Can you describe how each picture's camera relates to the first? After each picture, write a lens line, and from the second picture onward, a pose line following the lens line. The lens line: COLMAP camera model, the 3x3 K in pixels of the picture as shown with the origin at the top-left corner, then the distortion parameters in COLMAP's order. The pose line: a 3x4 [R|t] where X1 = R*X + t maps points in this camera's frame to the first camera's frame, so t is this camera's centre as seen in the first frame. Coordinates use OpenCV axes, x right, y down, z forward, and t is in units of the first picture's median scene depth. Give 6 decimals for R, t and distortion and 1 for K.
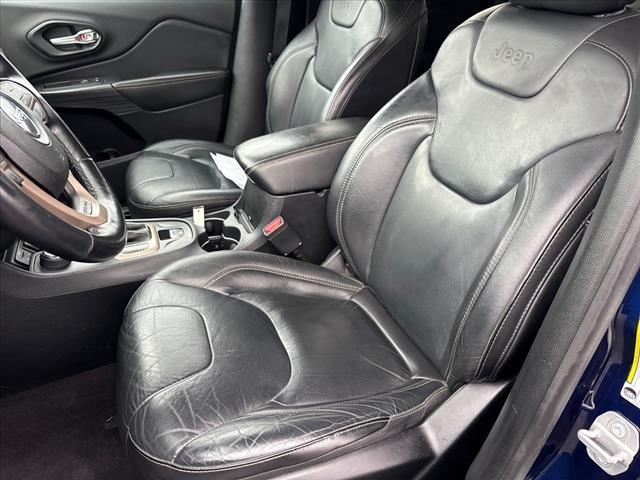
lens RADIAL K [[478.6, 0, 319.1], [0, 478.6, 232.8], [0, 0, 1]] dist [0.080302, -0.099894]
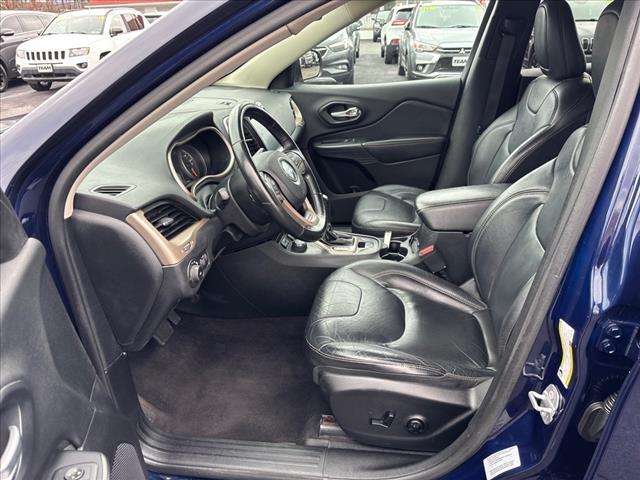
lens RADIAL K [[490.4, 0, 317.7], [0, 490.4, 237.1], [0, 0, 1]] dist [0.021456, -0.009565]
pose [[0.849609, 0.160696, -0.502336, 0.335350], [-0.197394, 0.980114, -0.020320, 0.037265], [0.489081, 0.116422, 0.864434, -0.422804]]
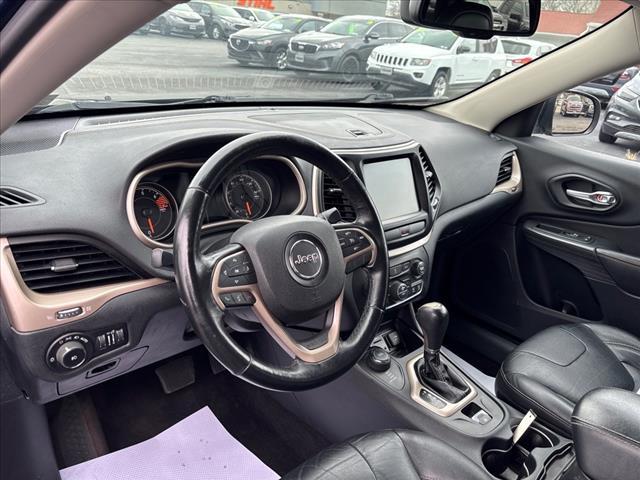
lens RADIAL K [[490.4, 0, 317.7], [0, 490.4, 237.1], [0, 0, 1]] dist [0.021456, -0.009565]
pose [[0.344604, 0.379736, -0.858515, 0.254252], [-0.534166, 0.831361, 0.153313, -0.247993], [0.771955, 0.405757, 0.489333, 0.159864]]
